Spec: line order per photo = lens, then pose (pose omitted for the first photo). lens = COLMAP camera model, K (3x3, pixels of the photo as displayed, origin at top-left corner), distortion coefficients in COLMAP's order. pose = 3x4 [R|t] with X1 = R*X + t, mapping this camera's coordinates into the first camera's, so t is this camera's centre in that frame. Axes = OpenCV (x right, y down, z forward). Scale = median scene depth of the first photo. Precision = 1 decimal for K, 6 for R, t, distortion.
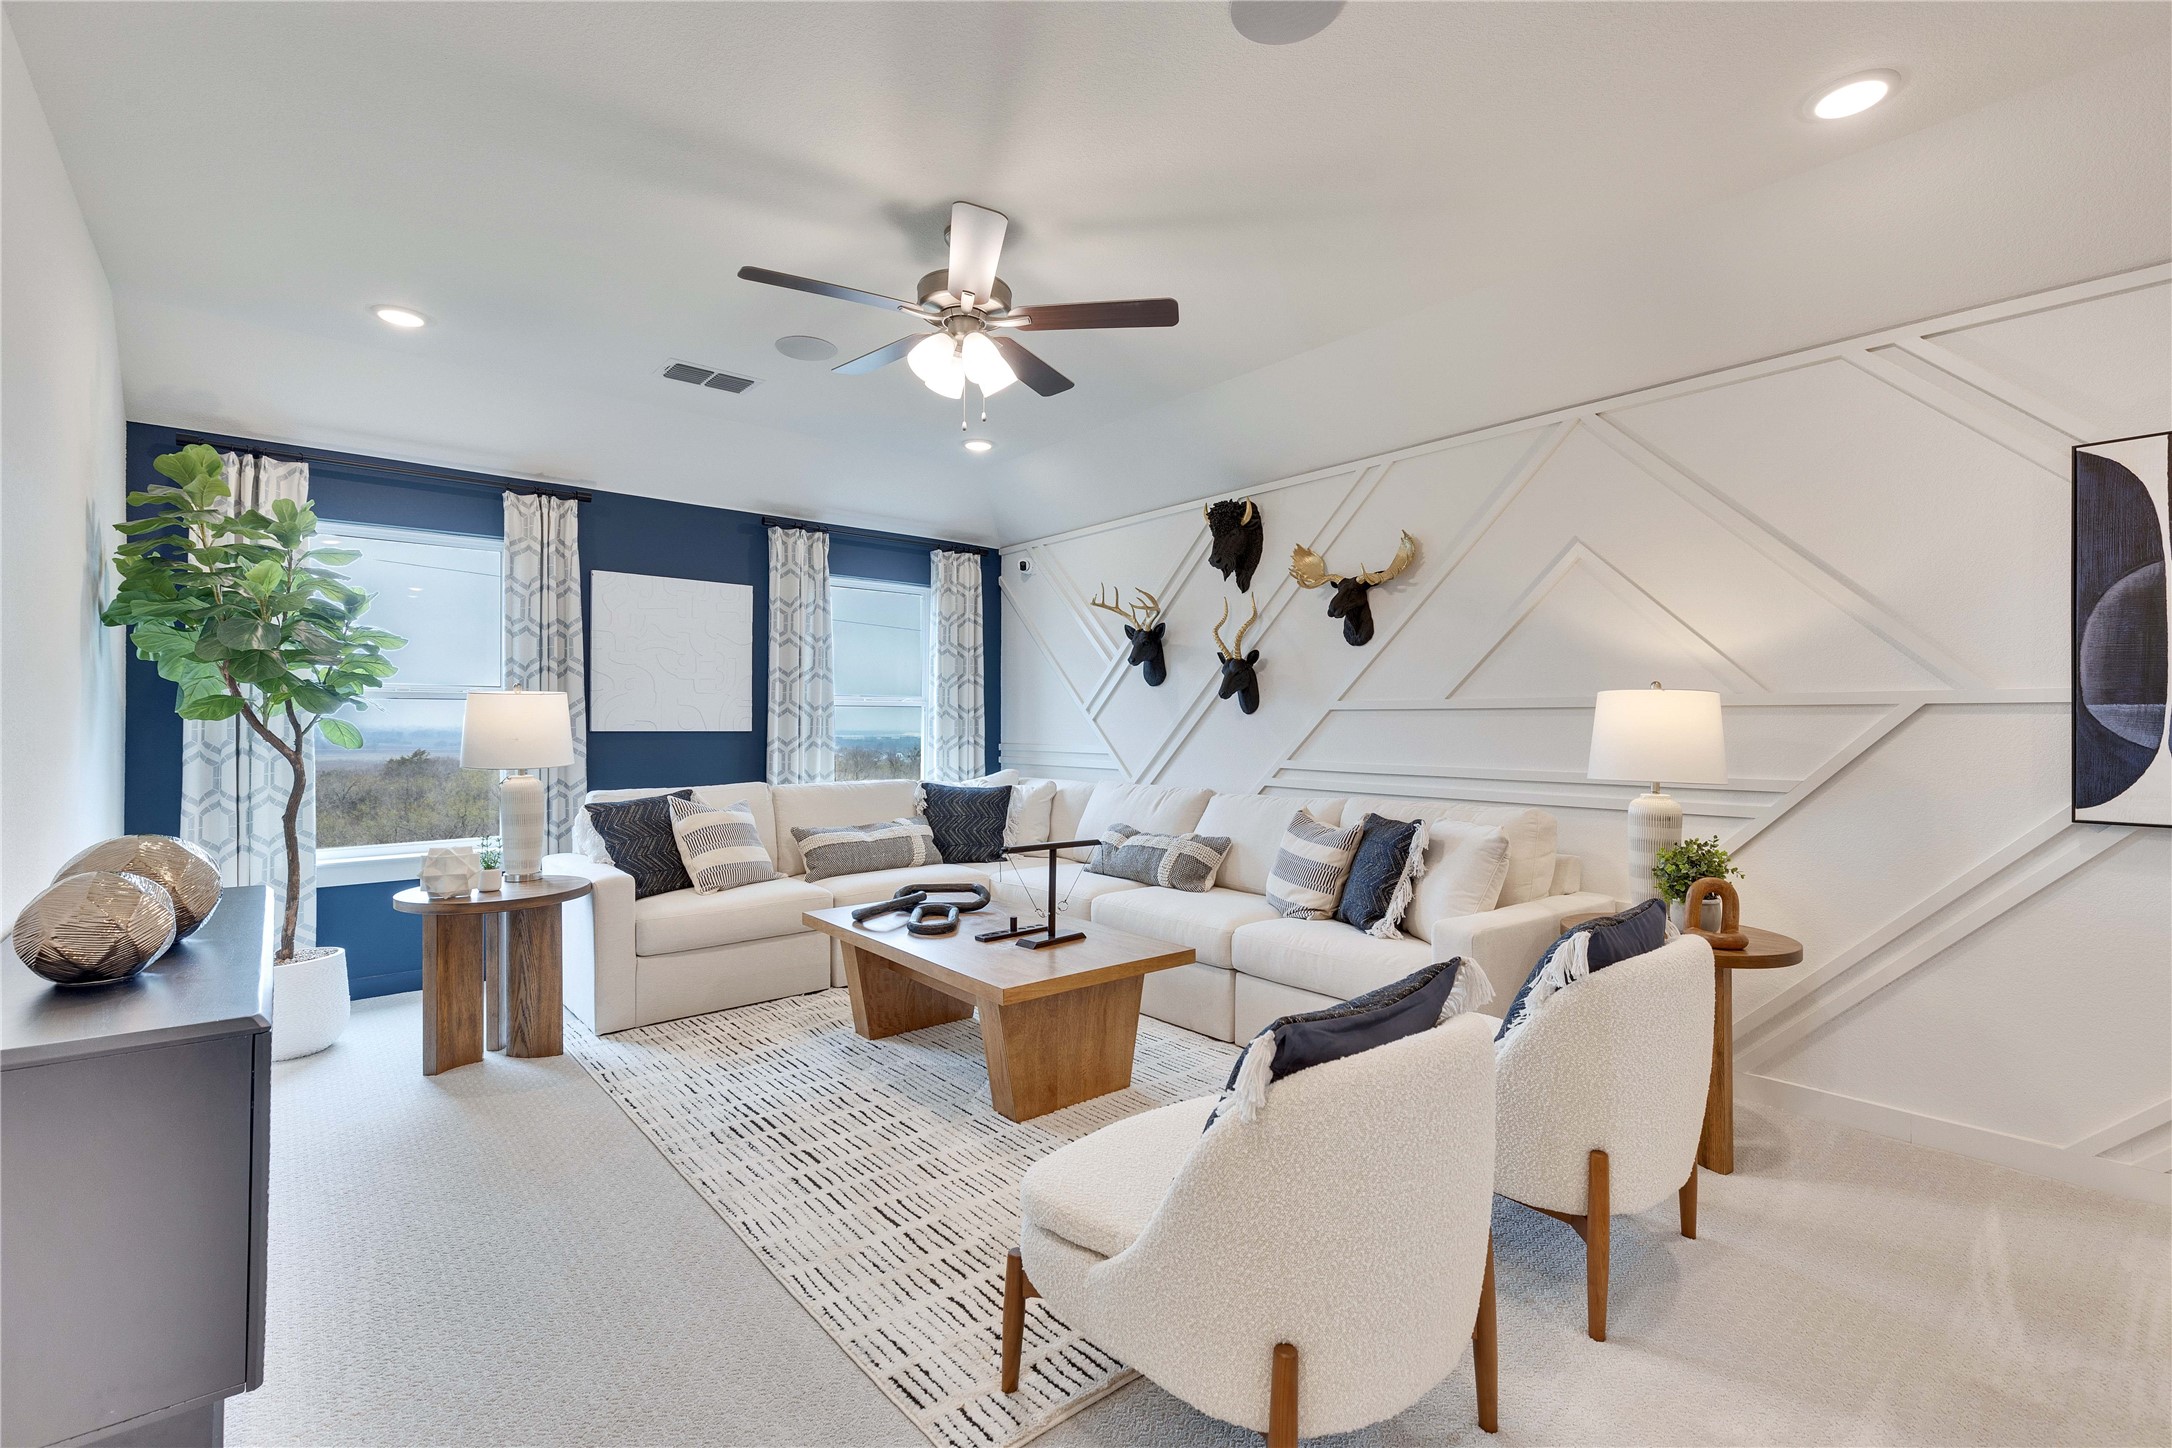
lens RADIAL K [[962.4, 0, 1094.9], [0, 962.4, 718.2], [0, 0, 1]] dist [-0.003604, -0.000943]
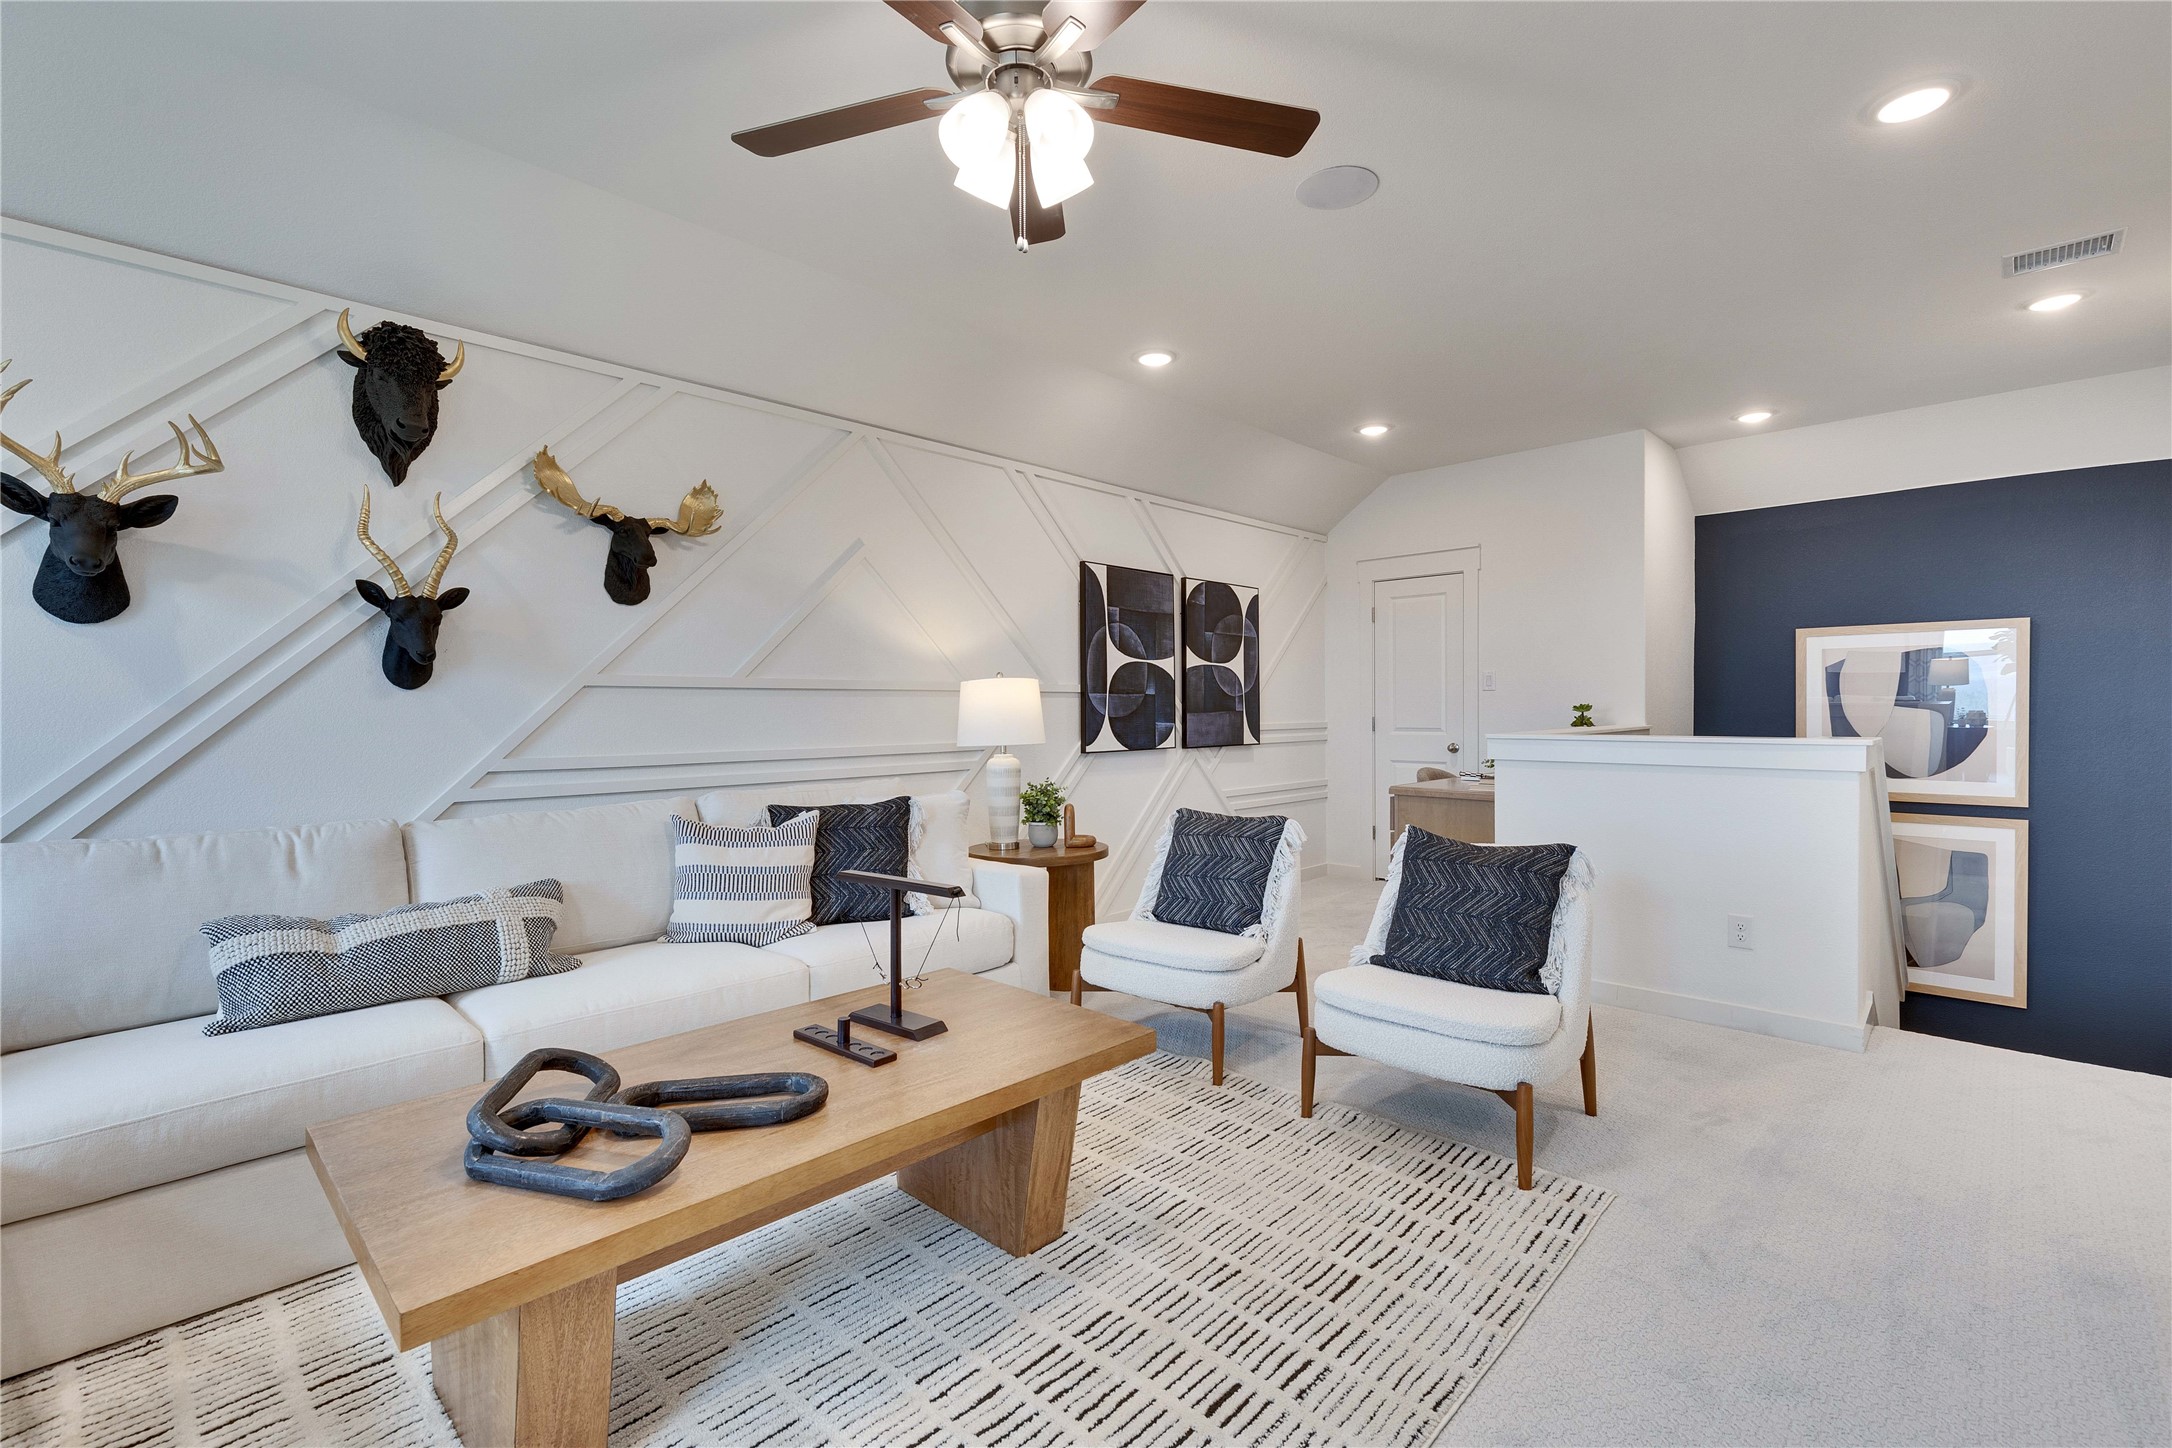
lens RADIAL K [[962.4, 0, 1101.5], [0, 962.4, 718.0], [0, 0, 1]] dist [-0.003604, -0.000943]
pose [[-0.114770, -0.014806, 0.993282, -0.651273], [-0.001731, 0.999890, 0.014705, 0.005721], [-0.993391, -0.000032, -0.114783, 0.836563]]
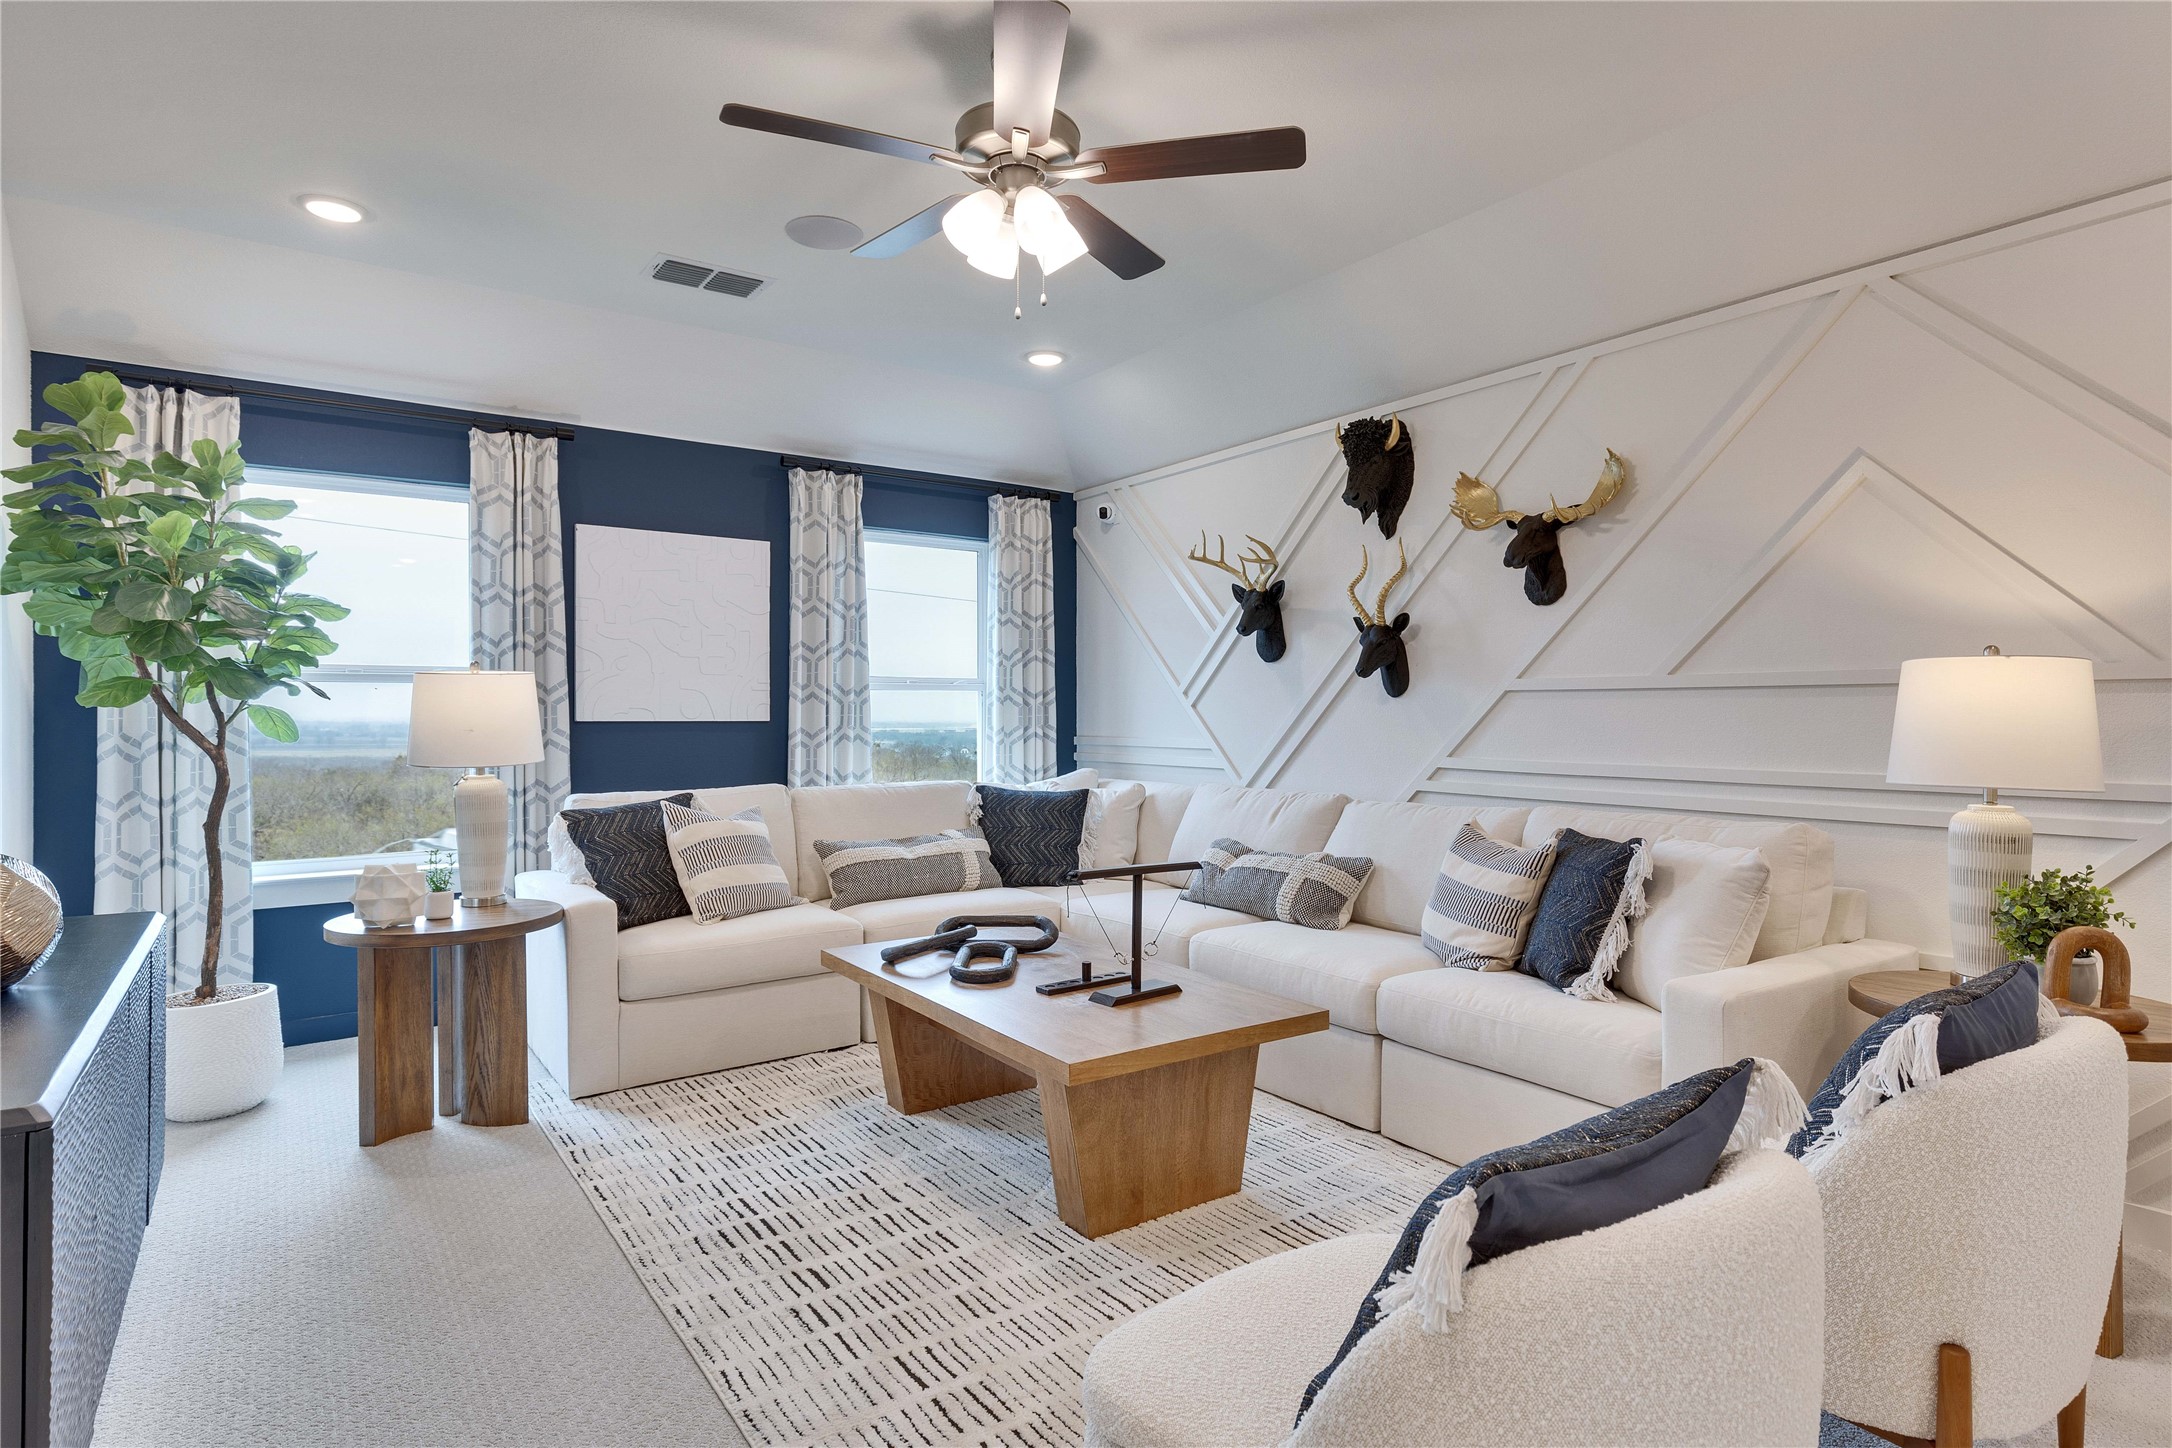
lens RADIAL K [[1153.4, 0, 1094.8], [0, 1153.4, 716.3], [0, 0, 1]] dist [-0.005117, 0.002554]
pose [[0.996174, -0.002176, -0.087366, 0.002031], [0.002859, 0.999966, 0.007696, 0.004300], [0.087347, -0.007916, 0.996147, 0.084468]]
